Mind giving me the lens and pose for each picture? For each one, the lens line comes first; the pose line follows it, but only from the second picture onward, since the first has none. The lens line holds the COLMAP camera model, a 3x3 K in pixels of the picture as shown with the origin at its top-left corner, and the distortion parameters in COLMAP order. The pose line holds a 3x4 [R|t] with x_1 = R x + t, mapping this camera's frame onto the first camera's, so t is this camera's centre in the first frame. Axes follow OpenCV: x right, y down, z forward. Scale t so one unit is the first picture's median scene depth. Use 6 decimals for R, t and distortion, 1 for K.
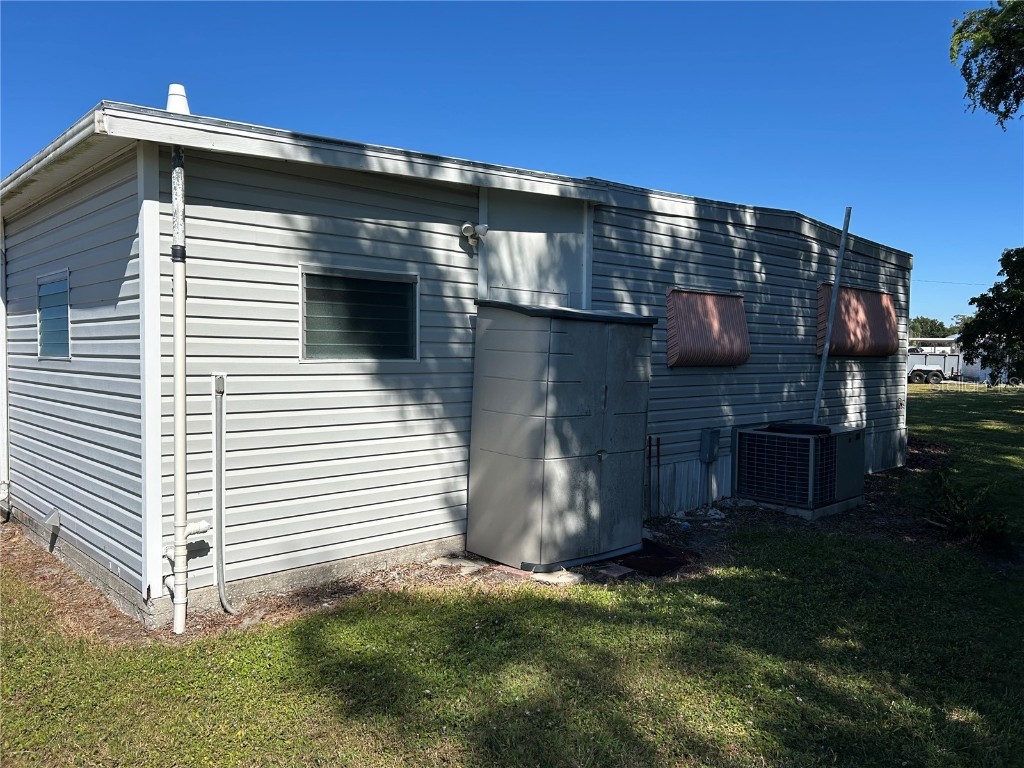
lens RADIAL K [[771.4, 0, 511.2], [0, 771.4, 390.2], [0, 0, 1]] dist [0.070880, -0.088877]
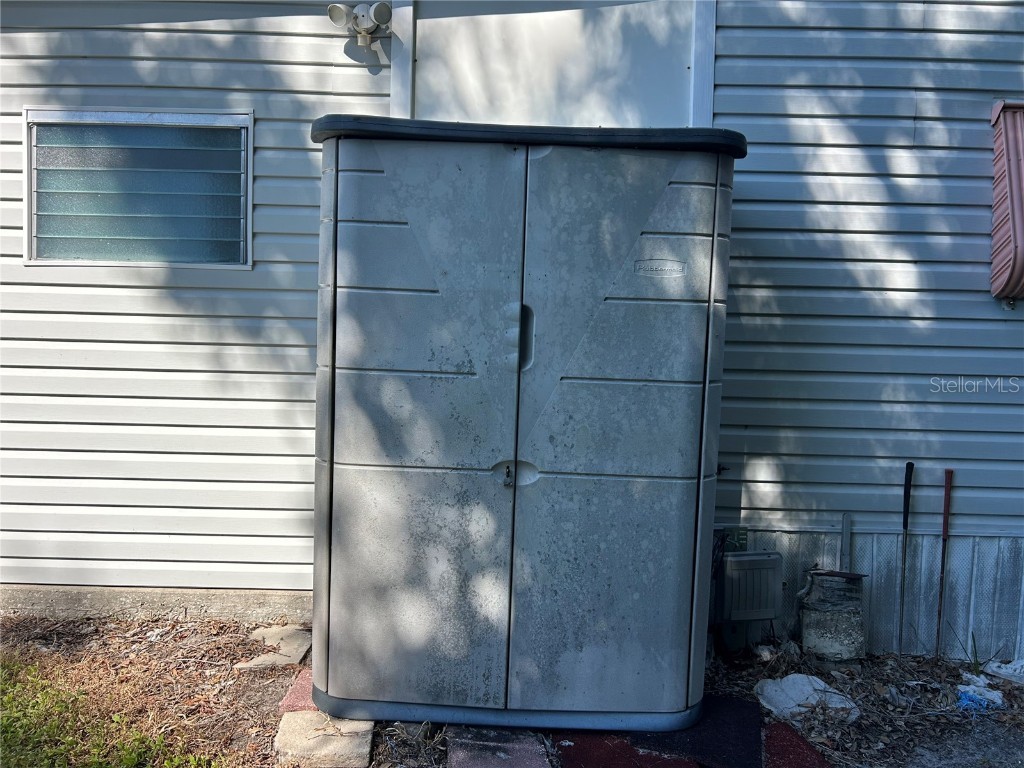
lens RADIAL K [[771.4, 0, 511.2], [0, 771.4, 390.2], [0, 0, 1]] dist [0.070880, -0.088877]
pose [[0.725566, 0.041007, -0.686930, 0.410815], [-0.052012, 0.998635, 0.004676, 0.039000], [0.686184, 0.032336, 0.726709, 0.716744]]
